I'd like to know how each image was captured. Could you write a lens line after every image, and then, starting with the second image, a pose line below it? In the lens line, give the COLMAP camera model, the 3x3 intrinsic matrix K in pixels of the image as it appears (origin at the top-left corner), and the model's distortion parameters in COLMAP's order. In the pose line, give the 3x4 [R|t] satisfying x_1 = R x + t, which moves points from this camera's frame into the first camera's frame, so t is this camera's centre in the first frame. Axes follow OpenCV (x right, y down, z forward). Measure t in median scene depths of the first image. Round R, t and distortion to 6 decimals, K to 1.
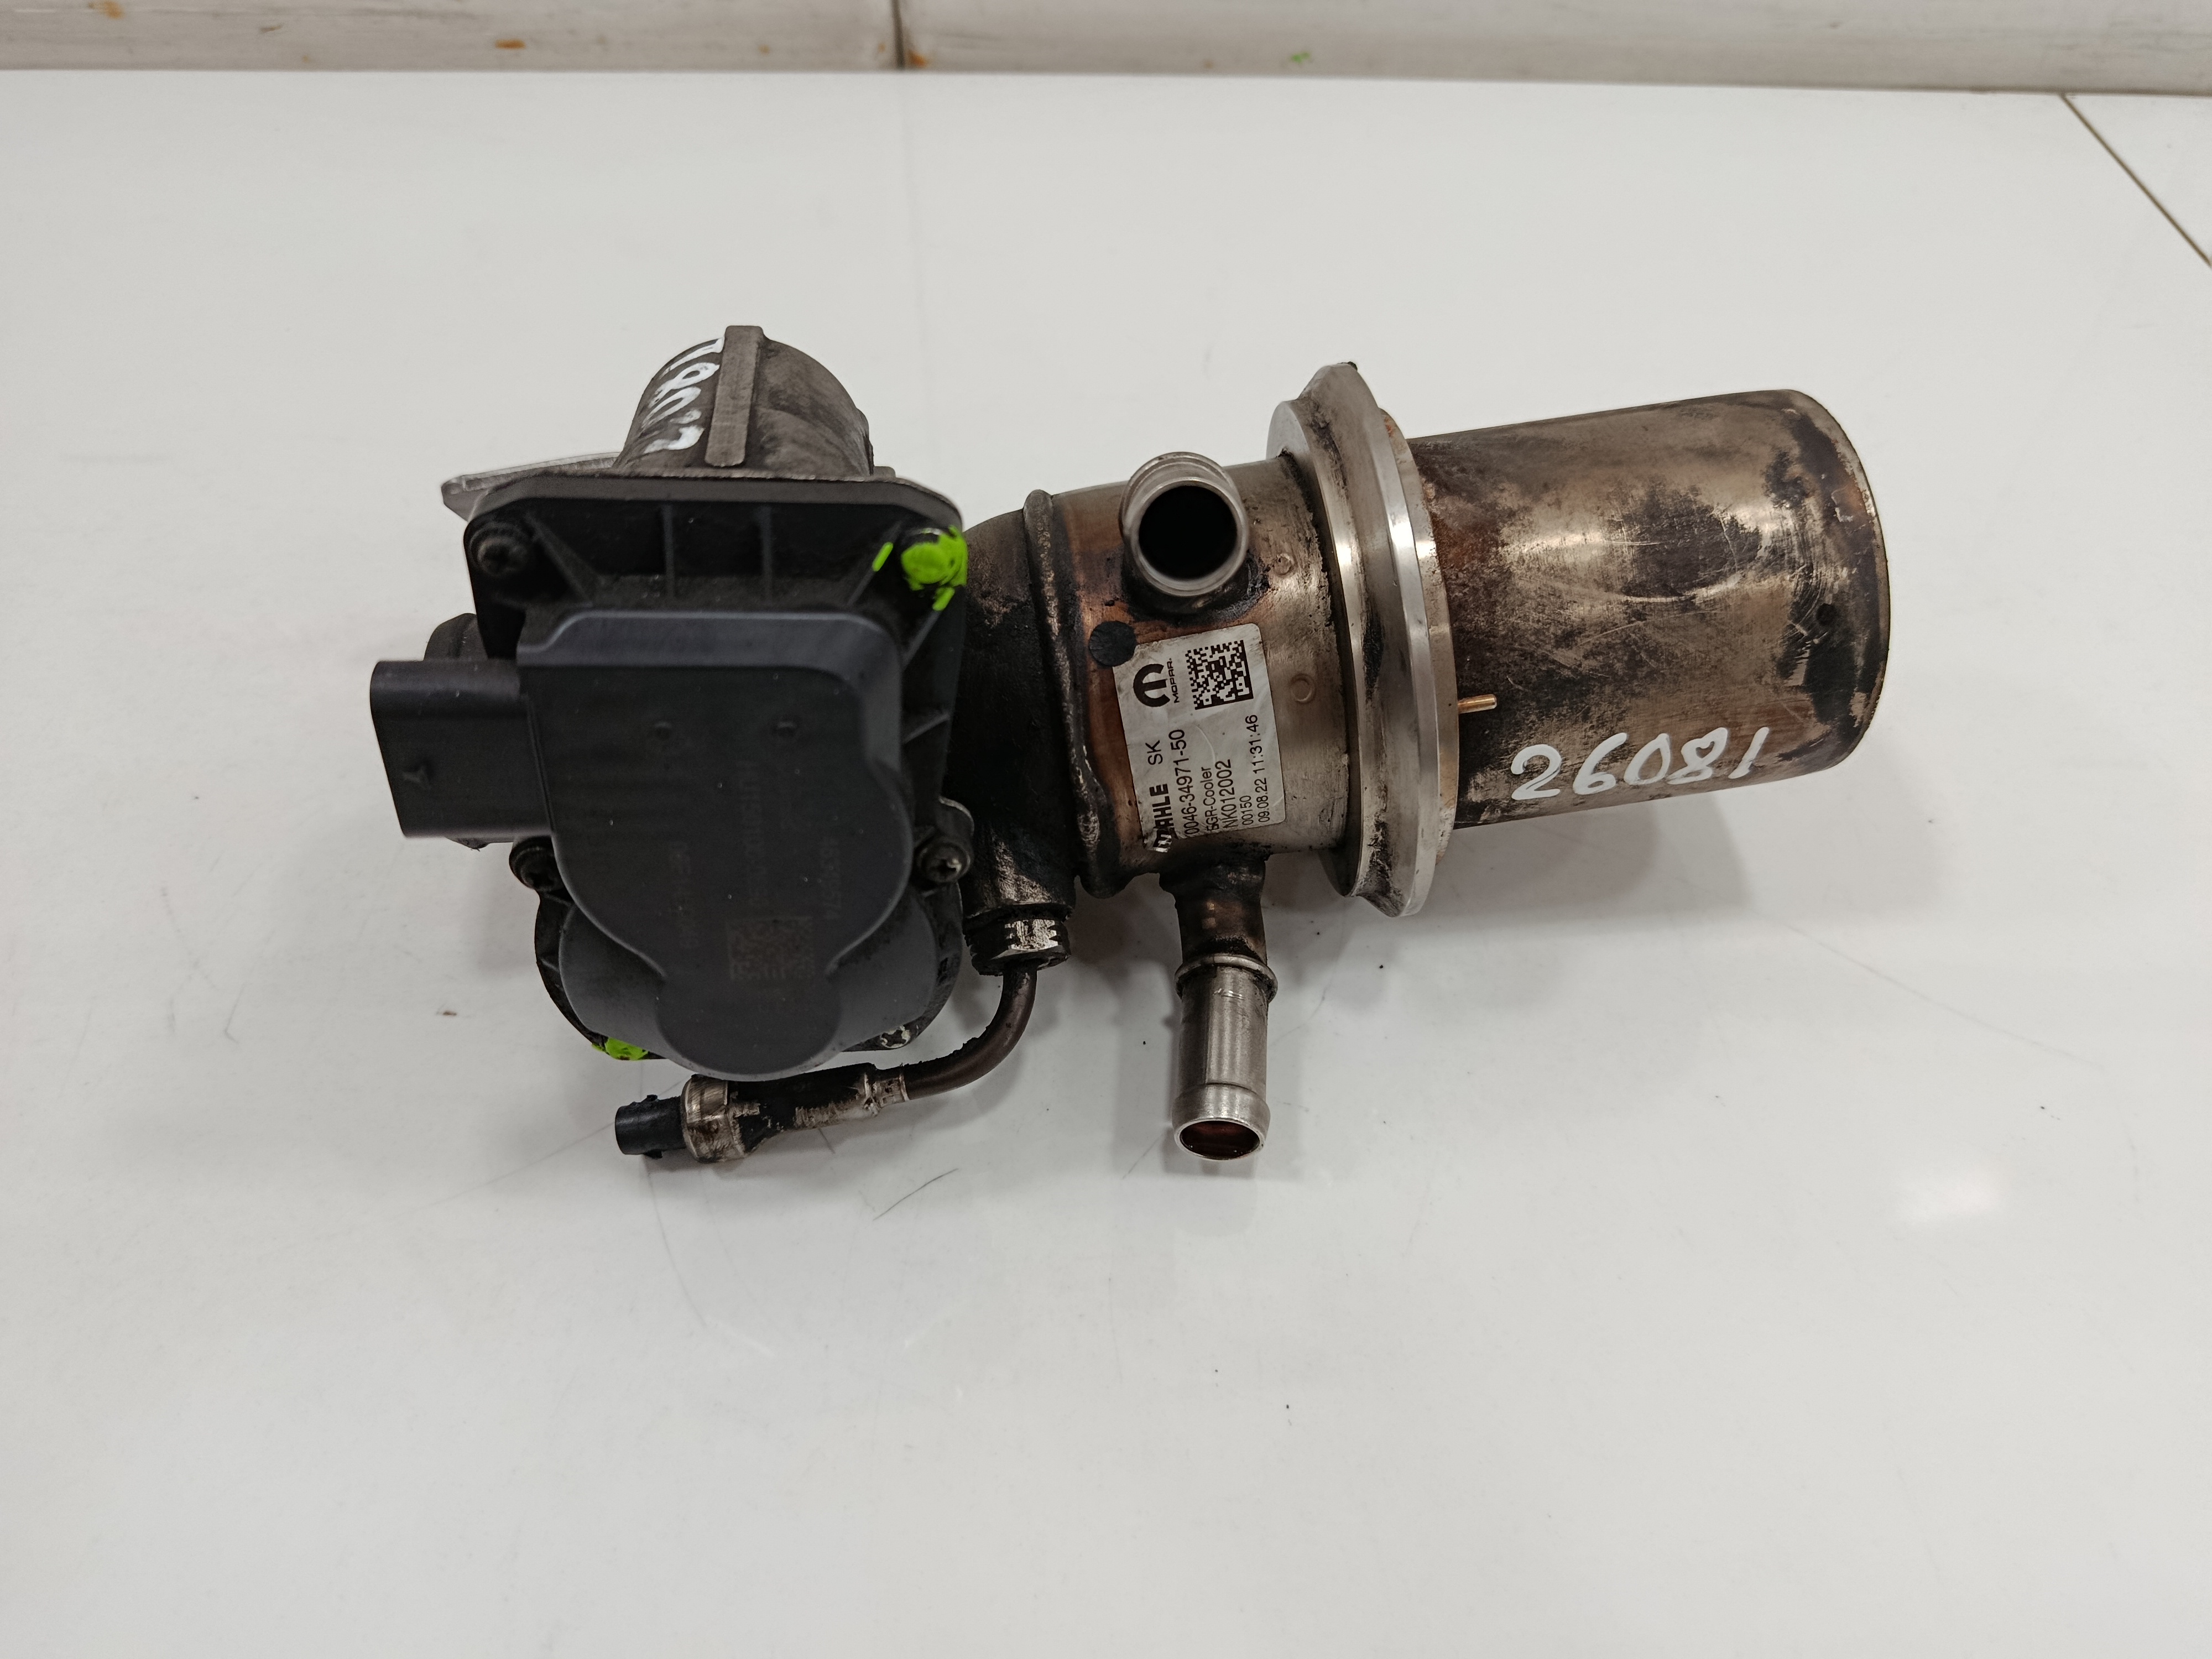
lens RADIAL K [[1597.6, 0, 1106.0], [0, 1597.6, 829.5], [0, 0, 1]] dist [-0.016673, -0.003356]
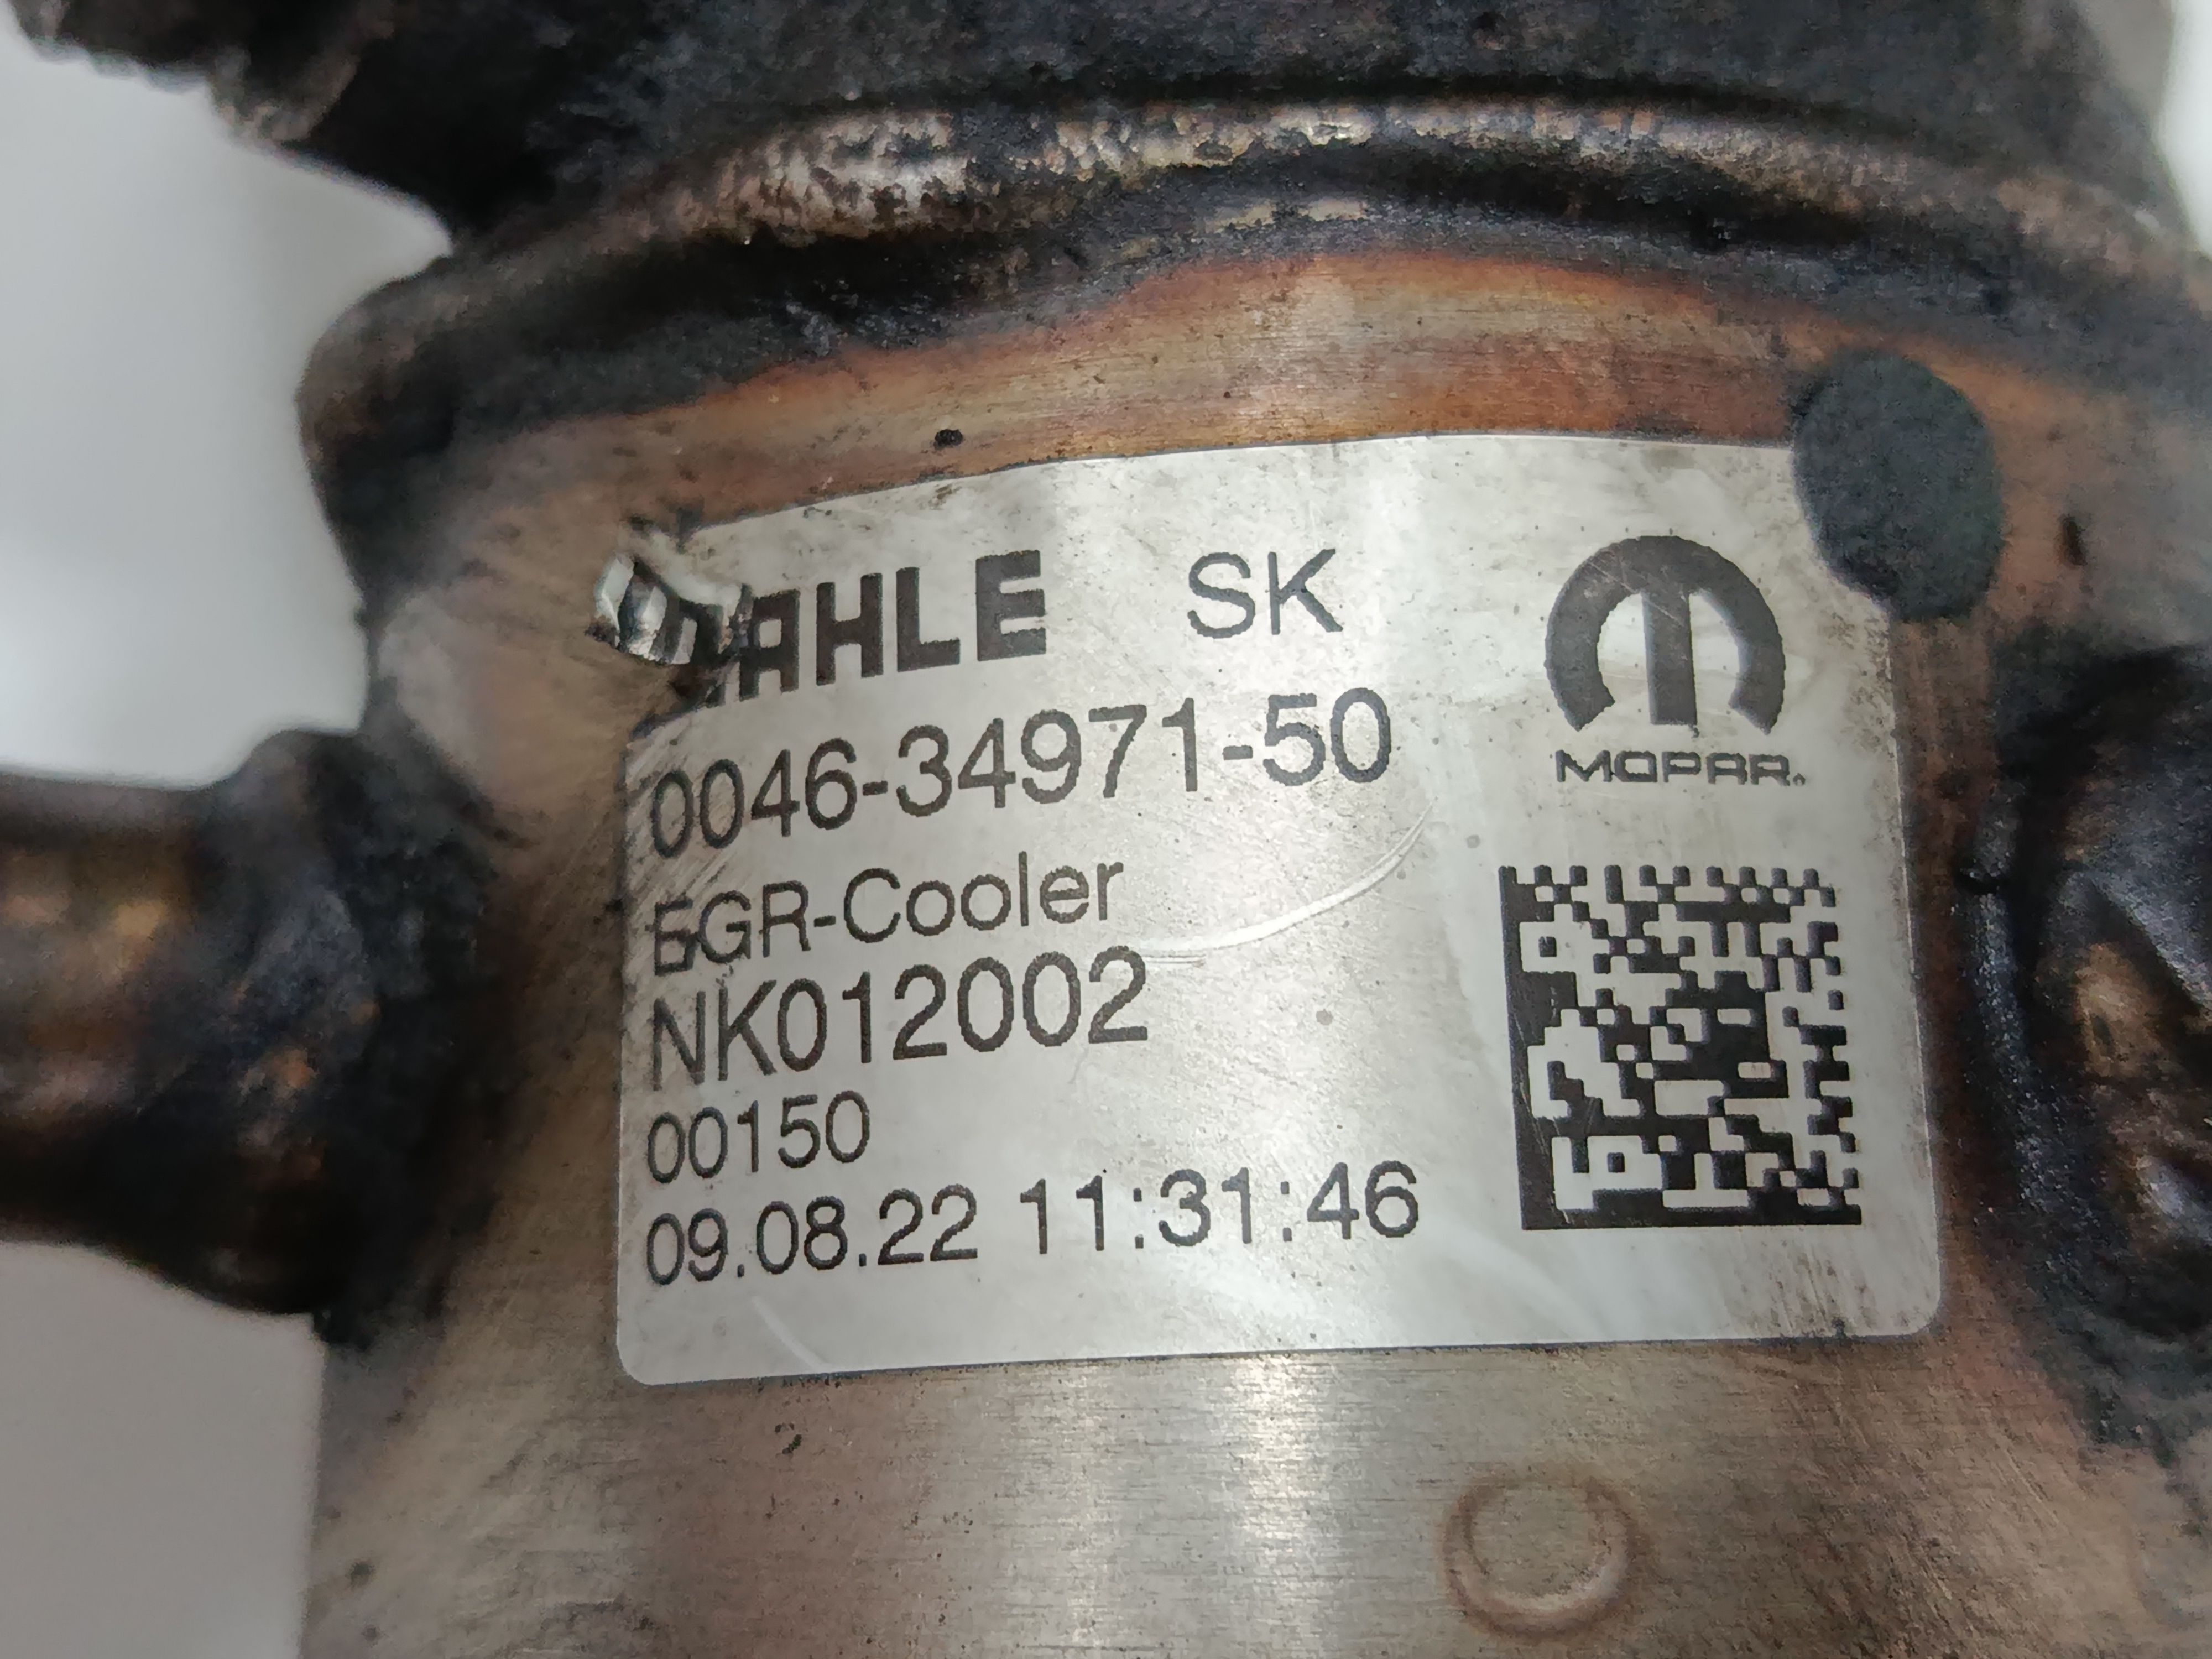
lens RADIAL K [[3389.2, 0, 1106.0], [0, 3389.2, 829.5], [0, 0, 1]] dist [0.121485, 0.000135]
pose [[-0.145204, 0.963634, -0.224332, 0.073244], [-0.935098, -0.207743, -0.287113, 0.034363], [-0.323276, 0.168082, 0.931258, 0.369262]]
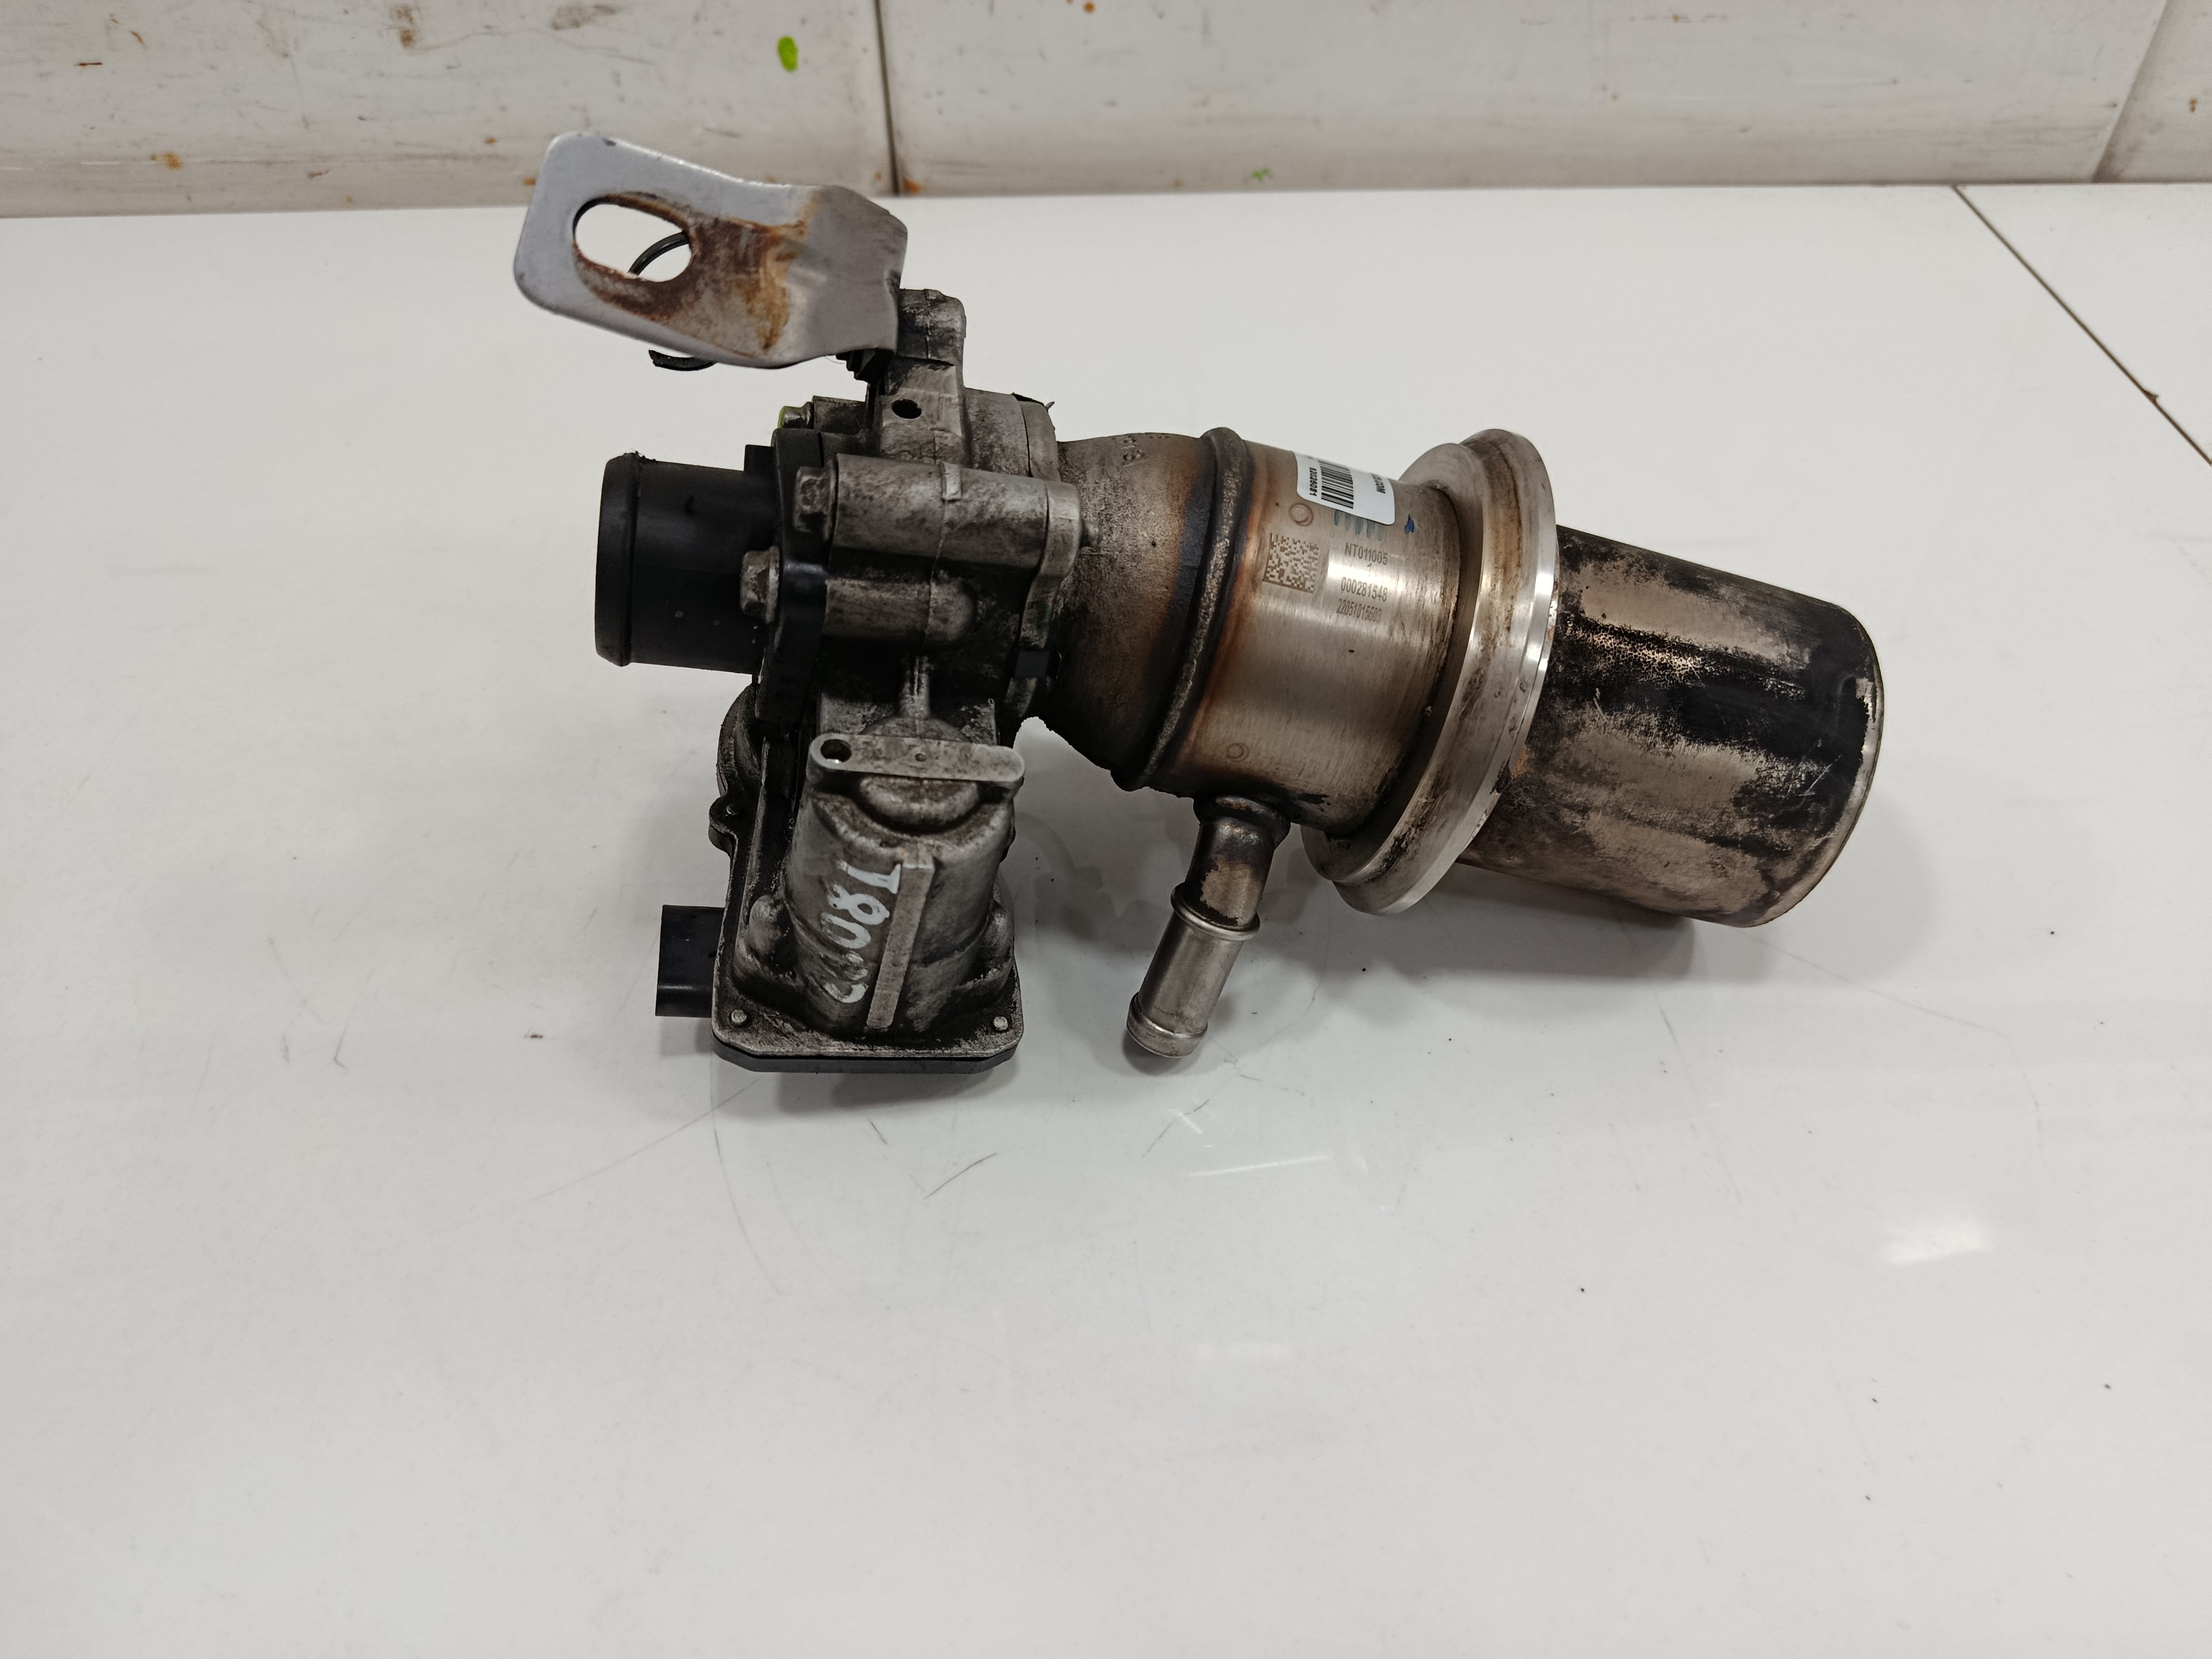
lens RADIAL K [[1585.1, 0, 1106.0], [0, 1585.1, 829.5], [0, 0, 1]] dist [0.006716, -0.033351]
pose [[0.999437, -0.032149, 0.009633, -0.009550], [0.032645, 0.997857, -0.056713, 0.025056], [-0.007789, 0.056995, 0.998344, -0.067428]]
